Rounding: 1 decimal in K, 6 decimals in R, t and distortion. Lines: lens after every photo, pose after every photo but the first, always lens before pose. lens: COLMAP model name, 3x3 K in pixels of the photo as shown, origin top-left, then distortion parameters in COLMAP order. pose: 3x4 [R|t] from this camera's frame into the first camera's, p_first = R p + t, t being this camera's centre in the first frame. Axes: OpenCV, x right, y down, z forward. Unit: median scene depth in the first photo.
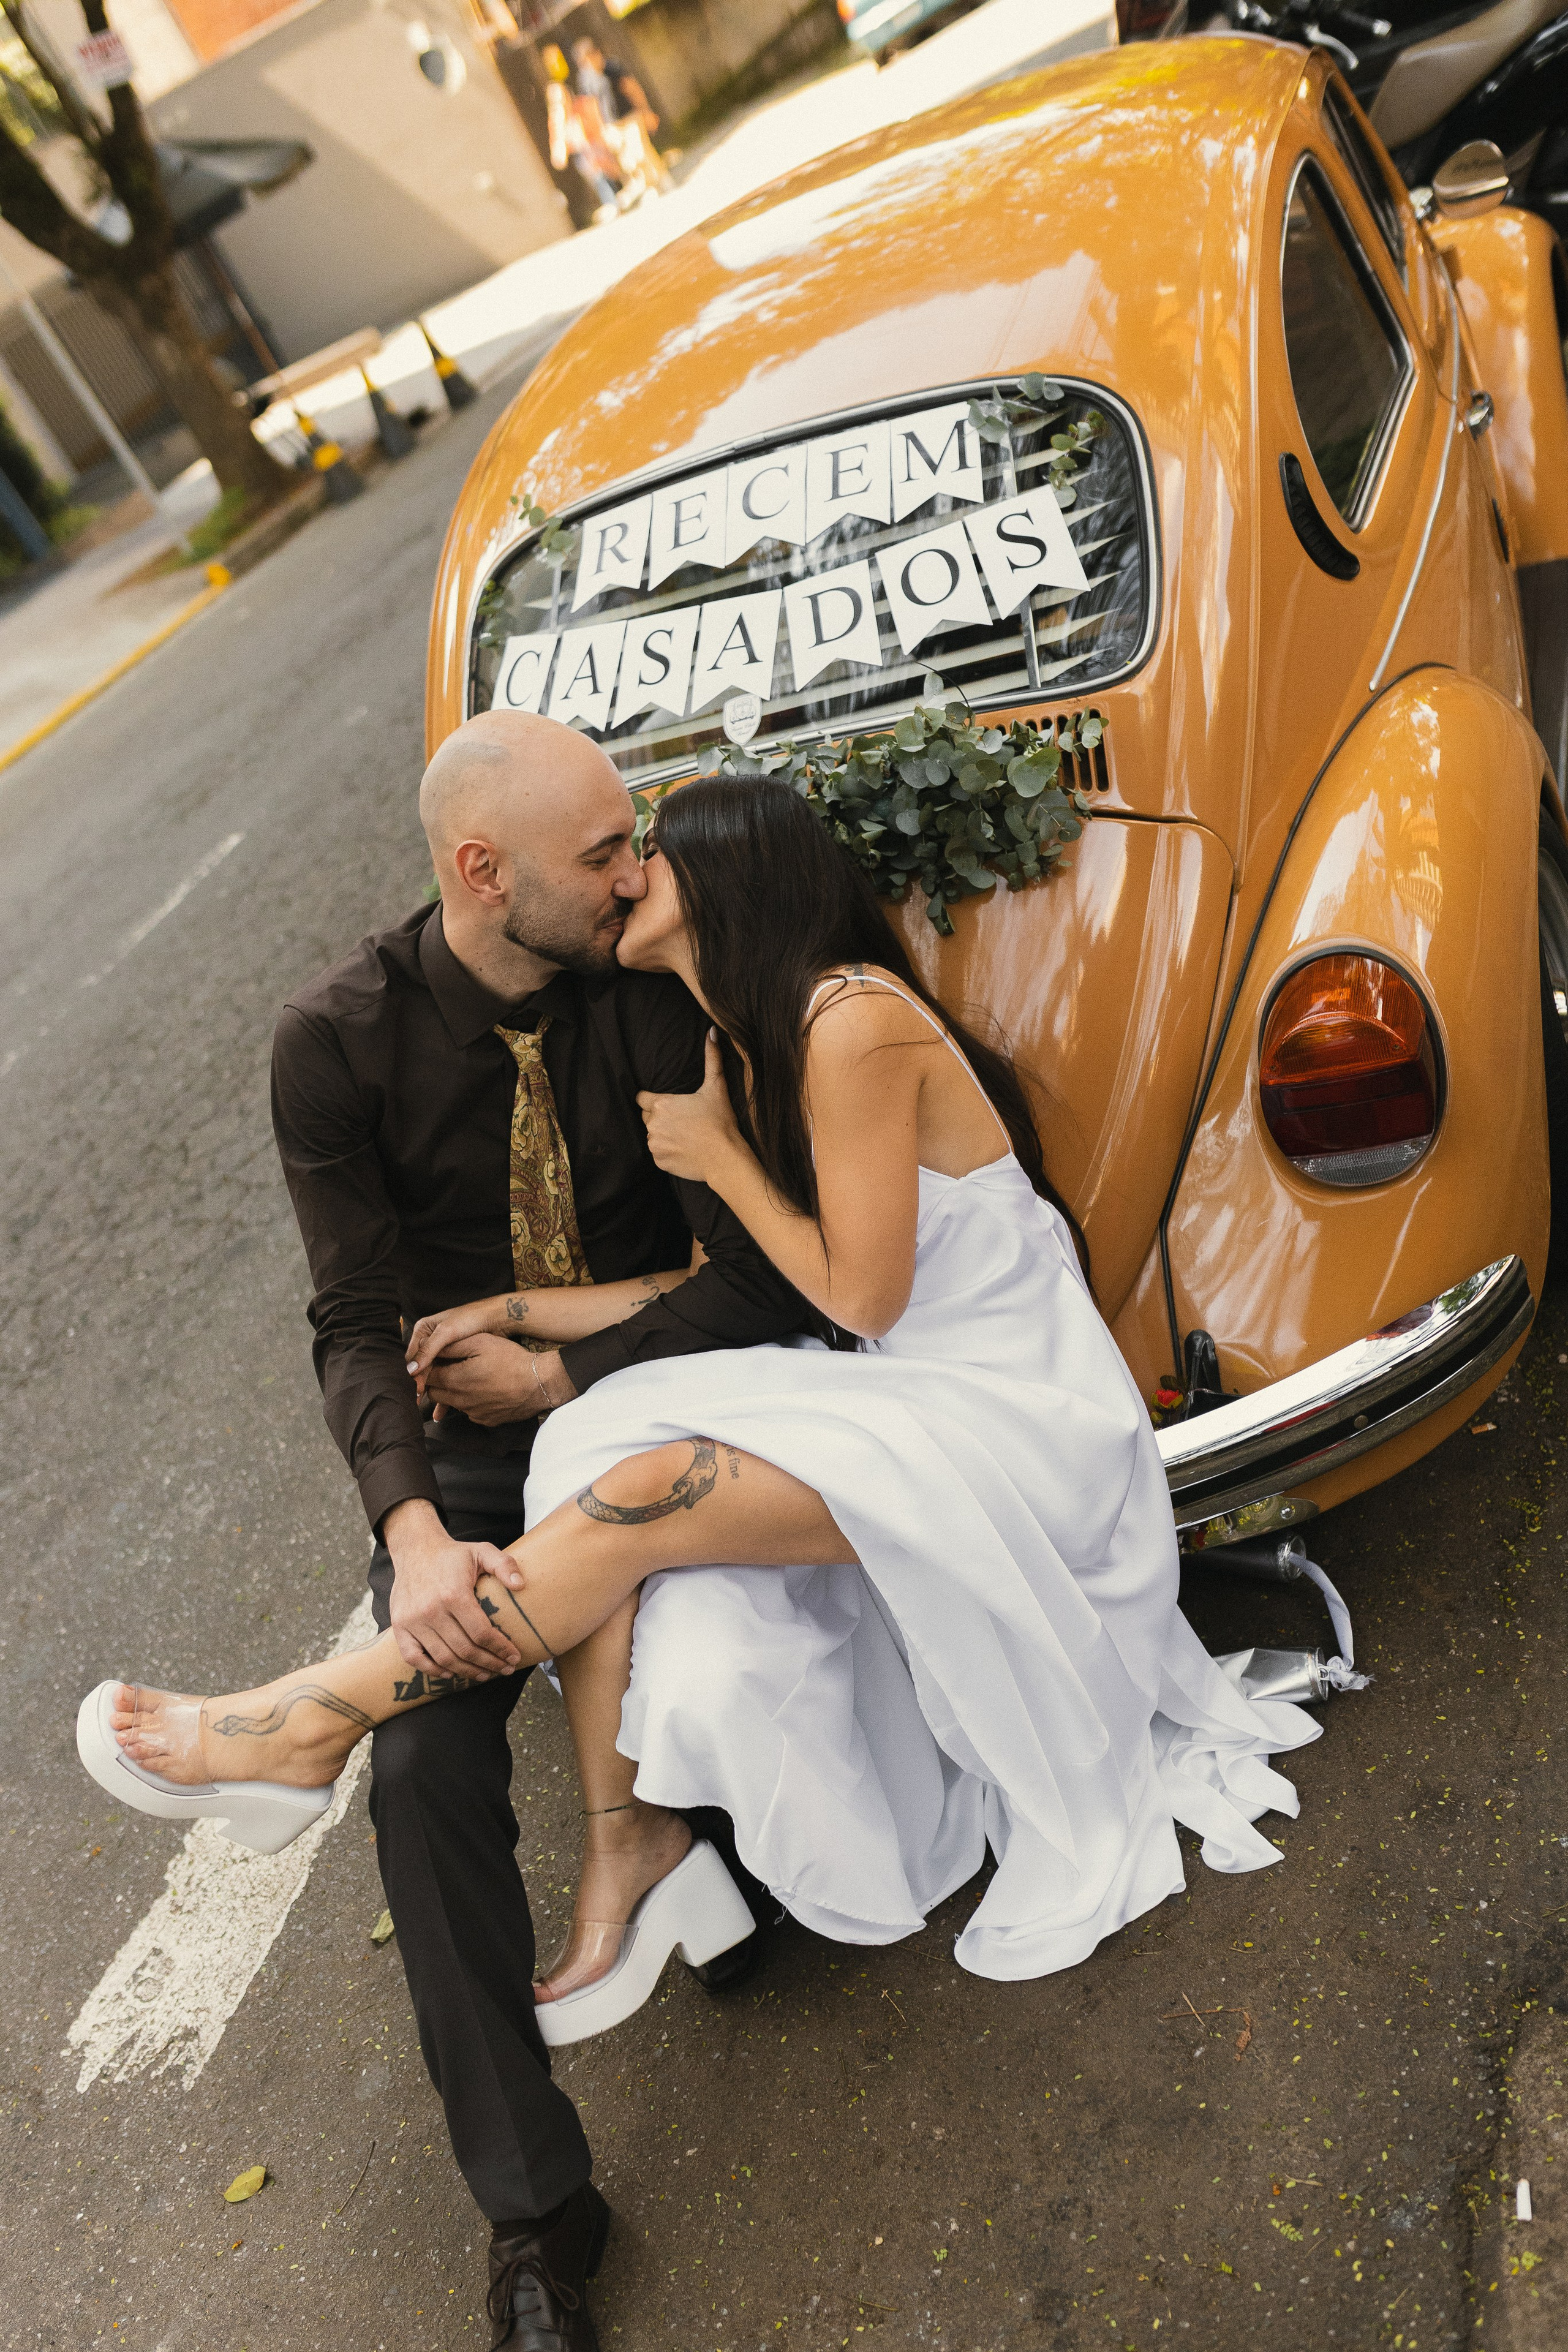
lens RADIAL K [[2182.1, 0, 758.9], [0, 2182.1, 1191.4], [0, 0, 1]] dist [-0.008470, 0.000000]
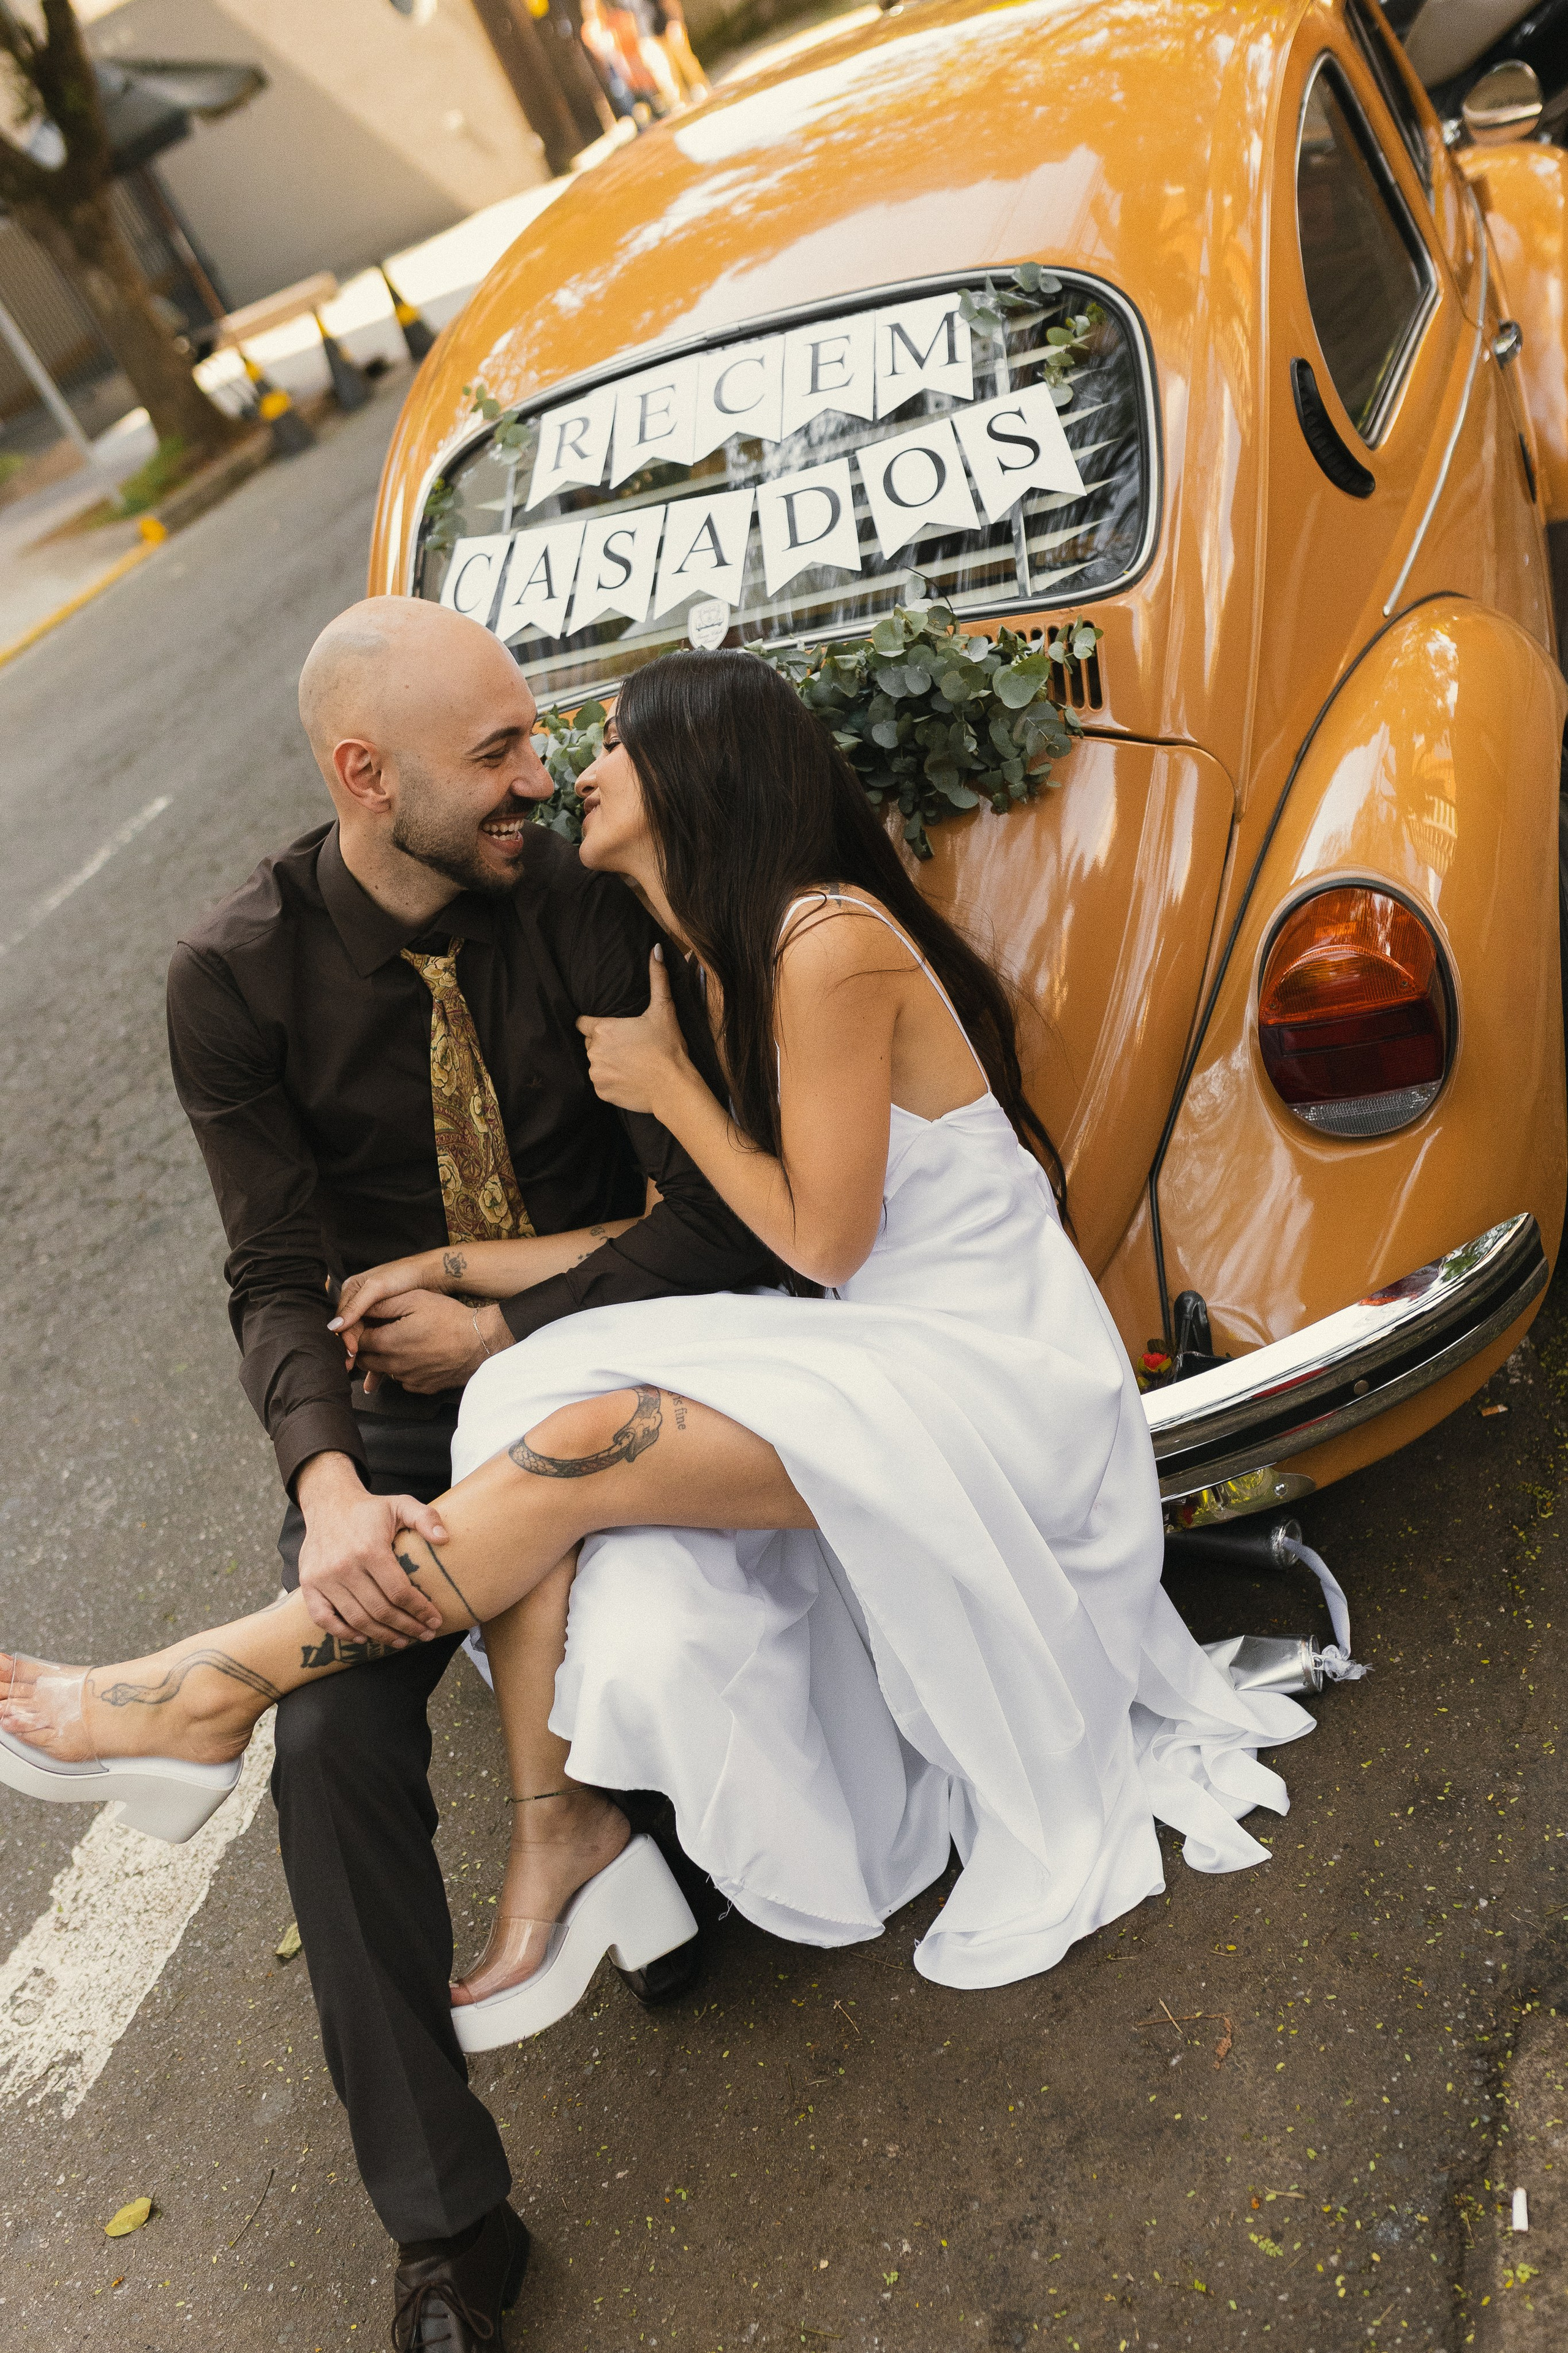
lens RADIAL K [[2371.8, 0, 822.1], [0, 2371.8, 1203.4], [0, 0, 1]] dist [-0.009247, 0.000000]
pose [[0.999164, 0.018442, 0.036484, 0.008433], [-0.017828, 0.999695, -0.017089, 0.046186], [-0.036788, 0.016424, 0.999188, -0.000504]]
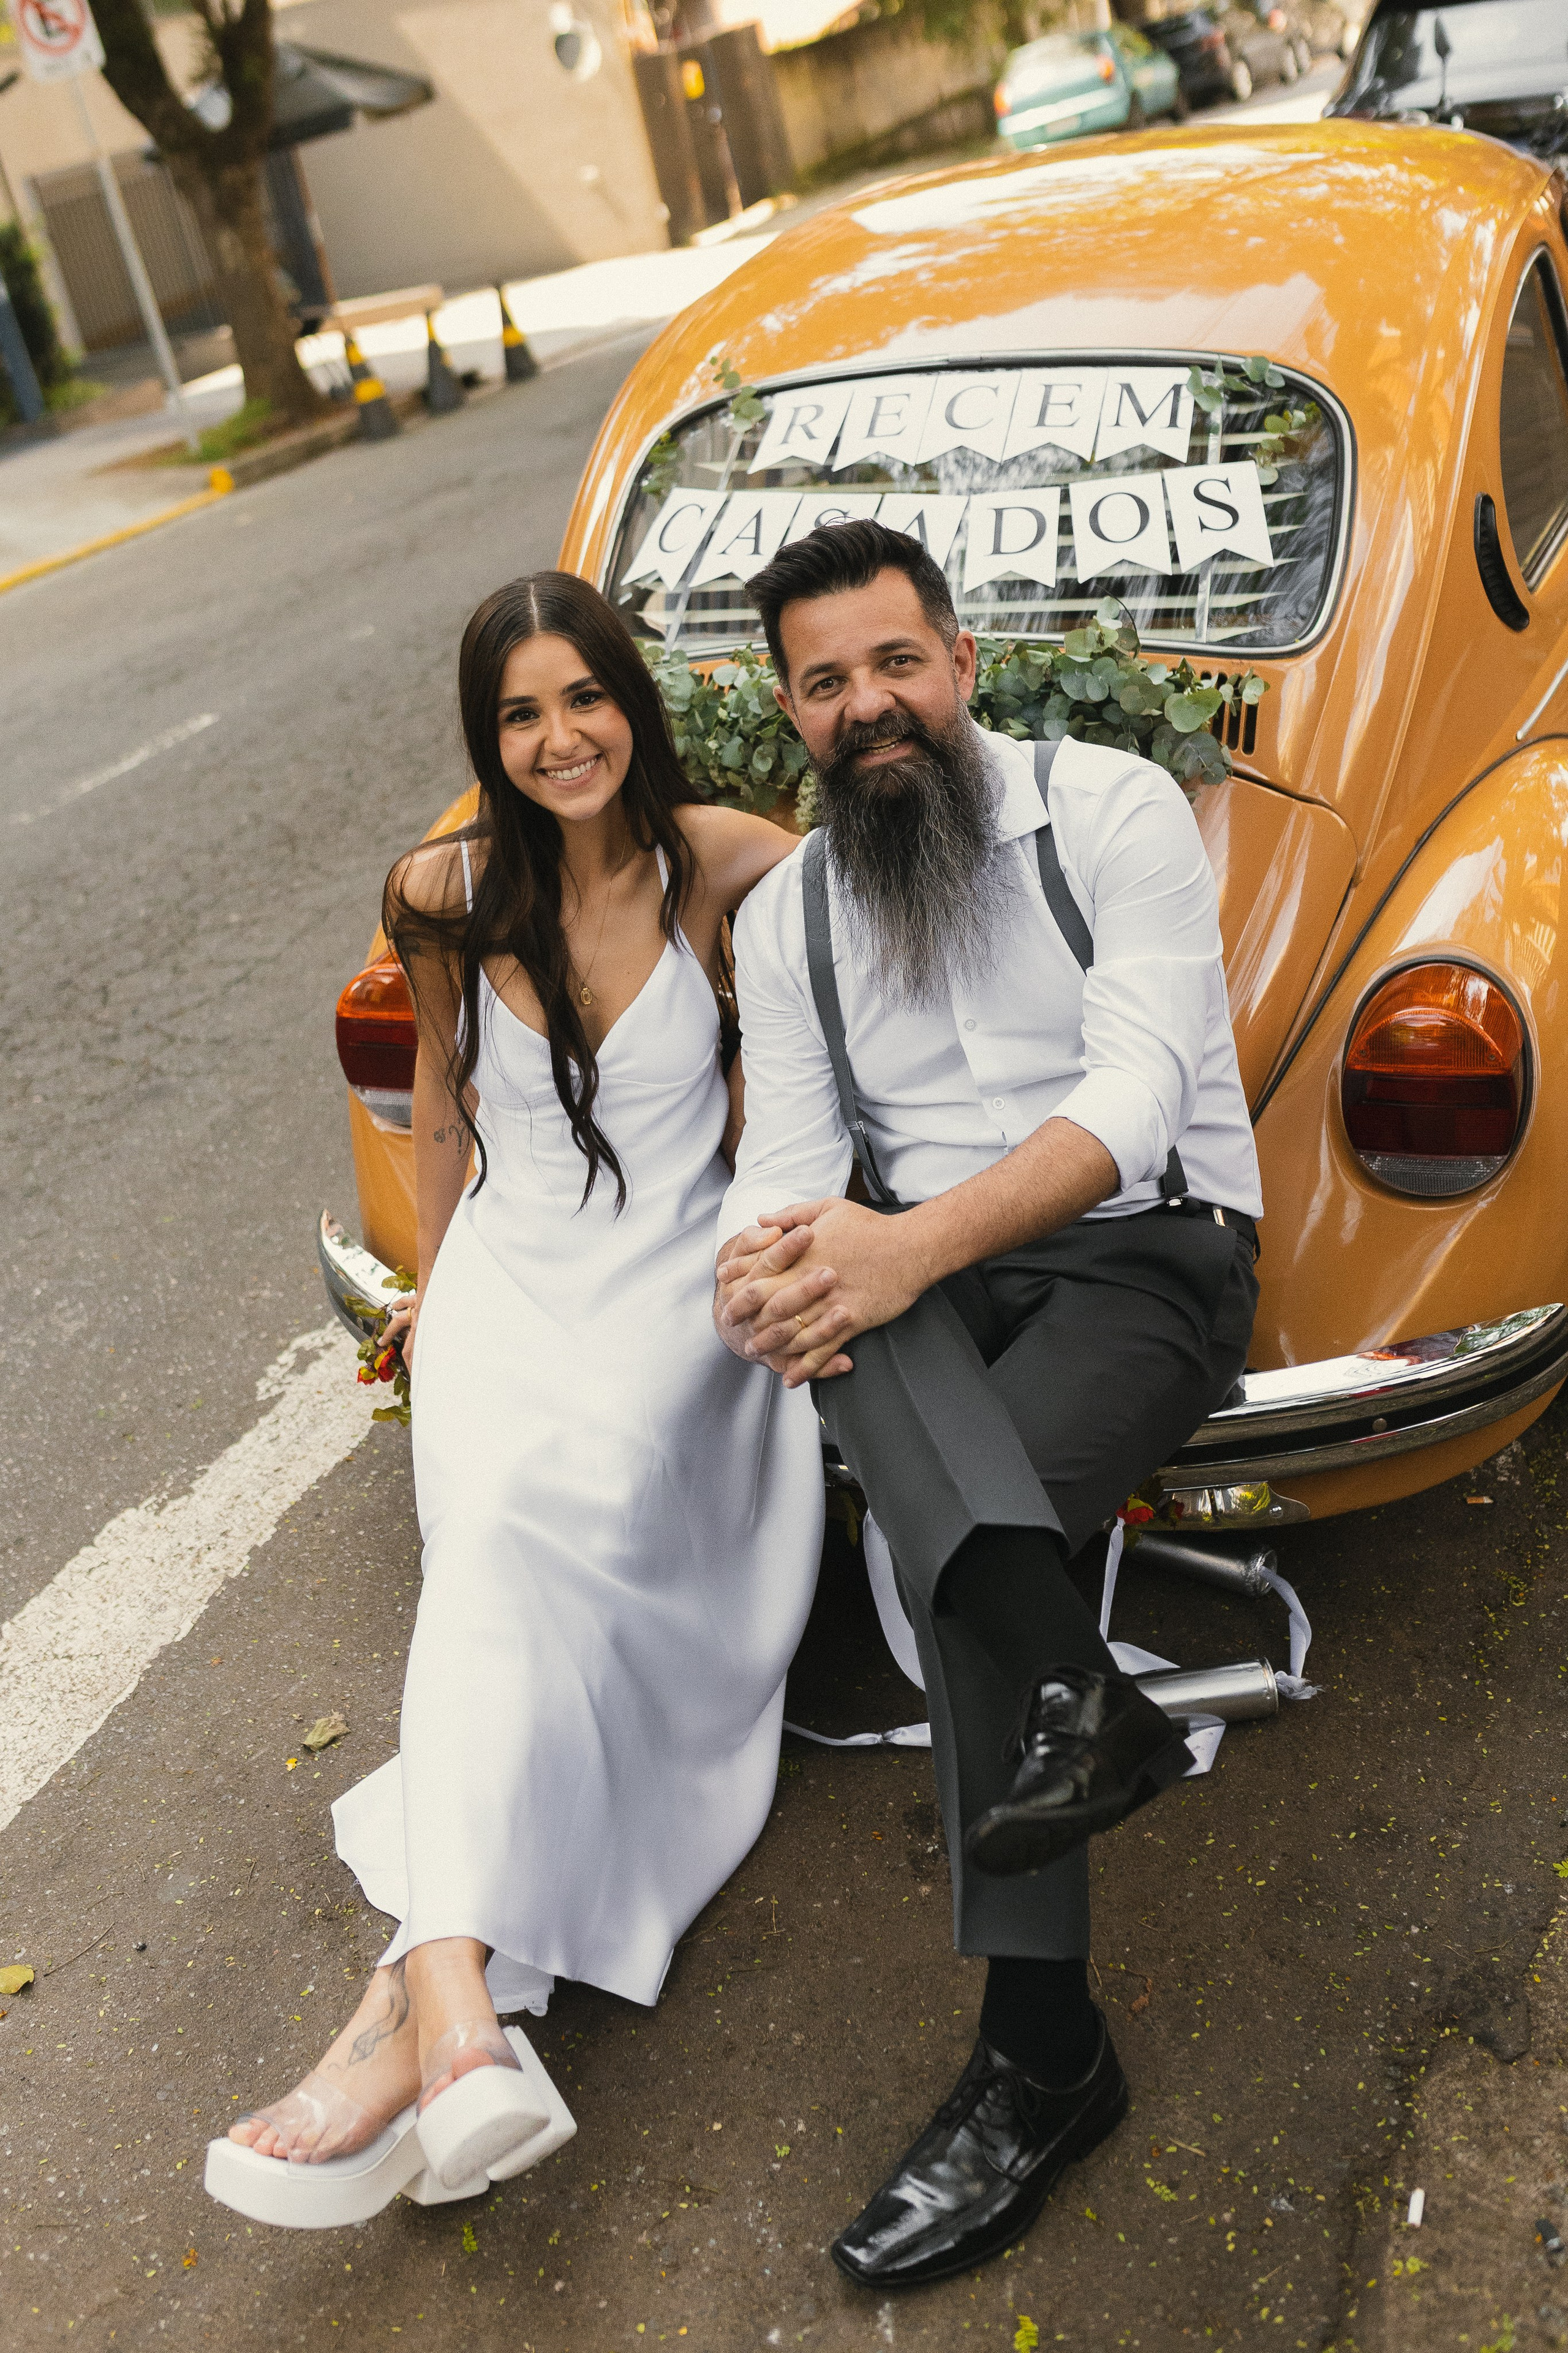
lens RADIAL K [[2500.2, 0, 648.7], [0, 2500.2, 1009.8], [0, 0, 1]] dist [-0.000194, 0.000000]
pose [[0.968771, 0.247915, 0.004630, -0.083208], [-0.244695, 0.958874, -0.143825, 0.159591], [-0.040096, 0.138200, 0.989592, -0.104814]]
